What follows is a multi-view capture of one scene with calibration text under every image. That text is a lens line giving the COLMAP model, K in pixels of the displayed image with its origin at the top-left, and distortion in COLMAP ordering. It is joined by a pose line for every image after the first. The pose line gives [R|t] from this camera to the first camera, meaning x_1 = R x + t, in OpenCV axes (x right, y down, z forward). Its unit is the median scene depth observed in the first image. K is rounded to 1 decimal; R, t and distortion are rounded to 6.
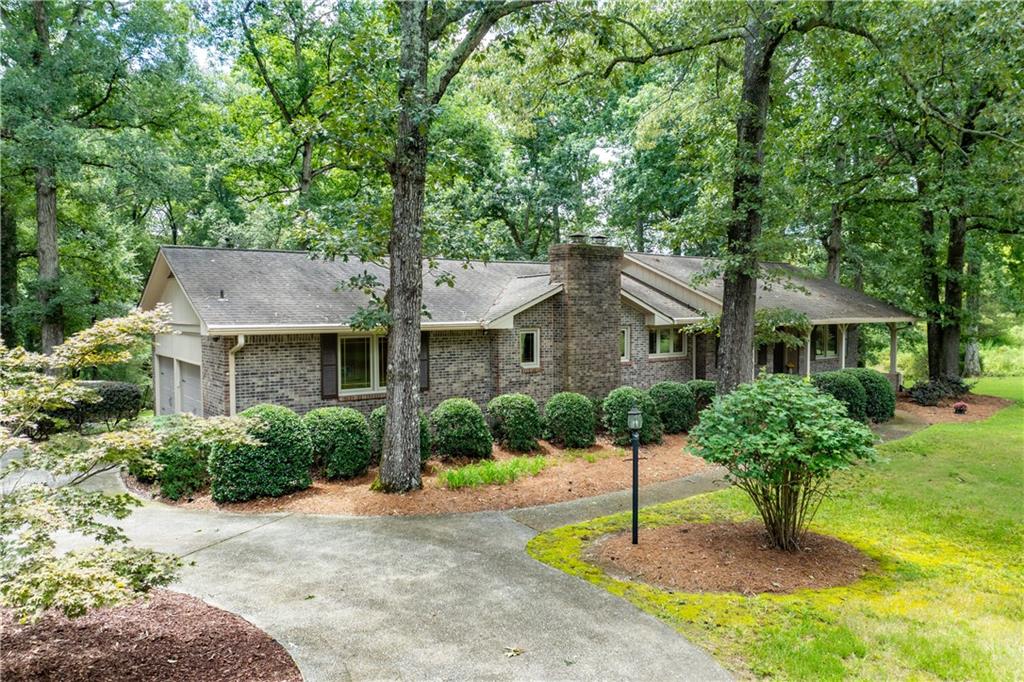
lens RADIAL K [[723.9, 0, 517.6], [0, 723.9, 339.7], [0, 0, 1]] dist [-0.038620, 0.000646]
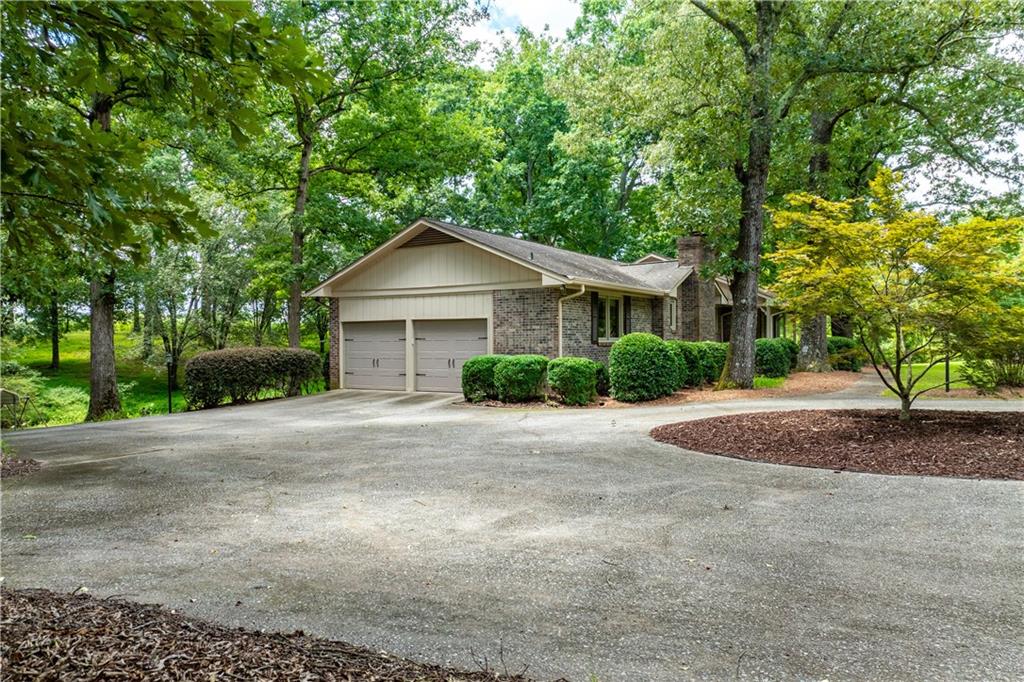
lens RADIAL K [[723.9, 0, 517.6], [0, 723.9, 339.7], [0, 0, 1]] dist [-0.038620, 0.000646]
pose [[0.928676, -0.000308, 0.370892, -0.886177], [0.018342, 0.998814, -0.045097, 0.134465], [-0.370438, 0.048683, 0.927581, -0.130540]]
